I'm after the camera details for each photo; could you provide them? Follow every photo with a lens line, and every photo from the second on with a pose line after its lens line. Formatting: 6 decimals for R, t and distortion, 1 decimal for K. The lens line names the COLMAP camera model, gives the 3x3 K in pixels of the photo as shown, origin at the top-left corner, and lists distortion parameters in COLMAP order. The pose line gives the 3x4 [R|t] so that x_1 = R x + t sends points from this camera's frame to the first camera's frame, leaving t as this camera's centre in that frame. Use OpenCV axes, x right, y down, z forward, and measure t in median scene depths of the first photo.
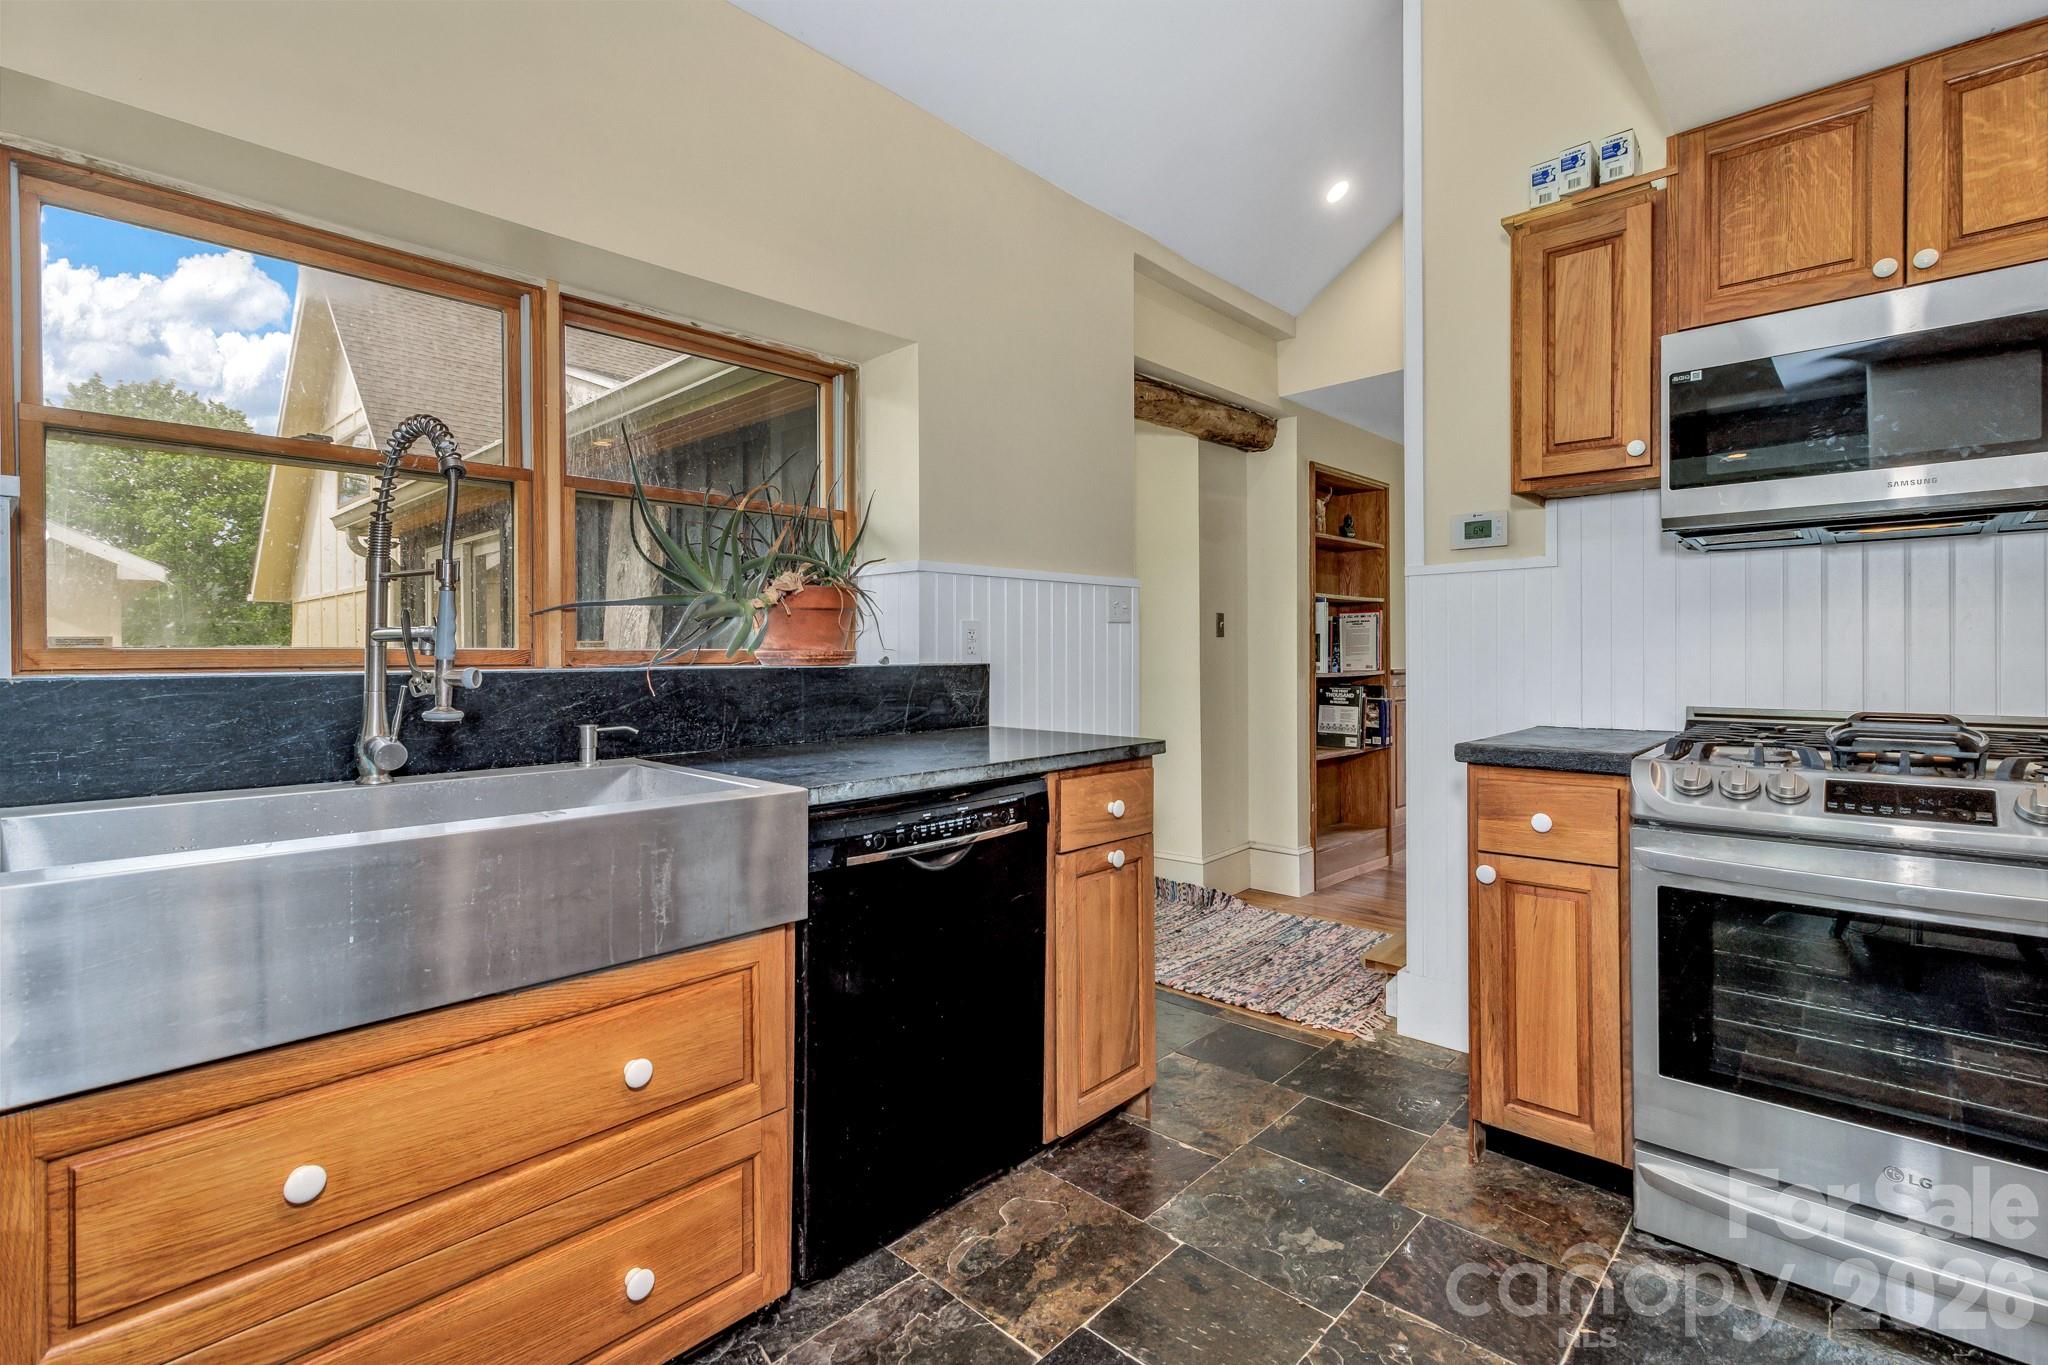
lens RADIAL K [[943.3, 0, 1028.6], [0, 943.3, 657.3], [0, 0, 1]] dist [0.001195, 0.000560]
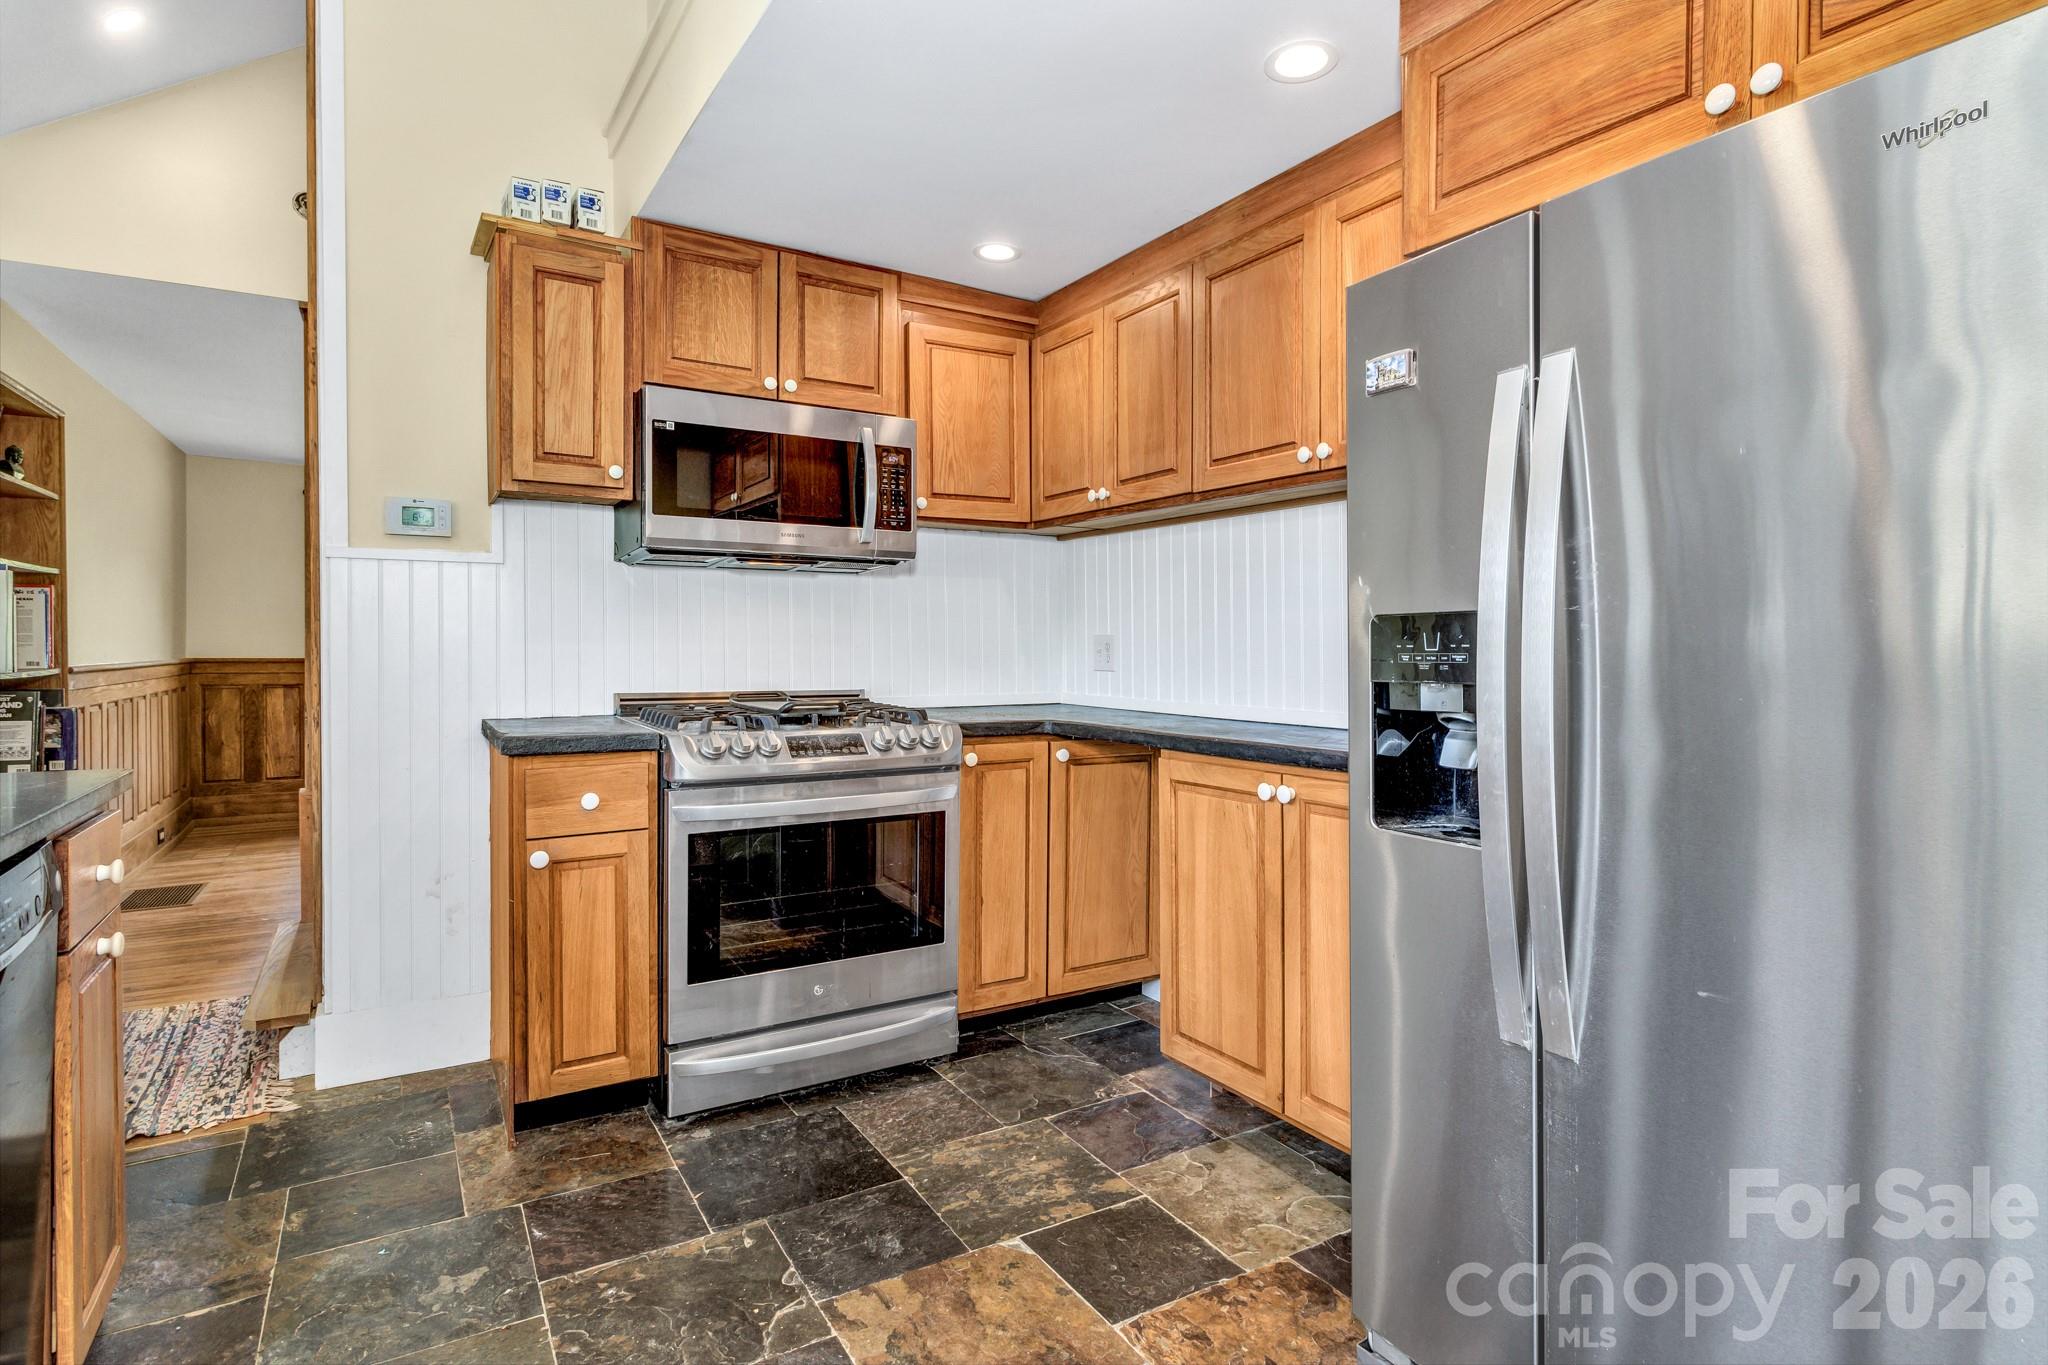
lens RADIAL K [[1039.1, 0, 1030.9], [0, 1039.1, 656.9], [0, 0, 1]] dist [-0.002659, -0.000509]
pose [[0.269418, -0.002252, 0.963021, -0.462936], [-0.003164, 0.999990, 0.003224, 0.000301], [-0.963018, -0.003916, 0.269408, 0.165359]]
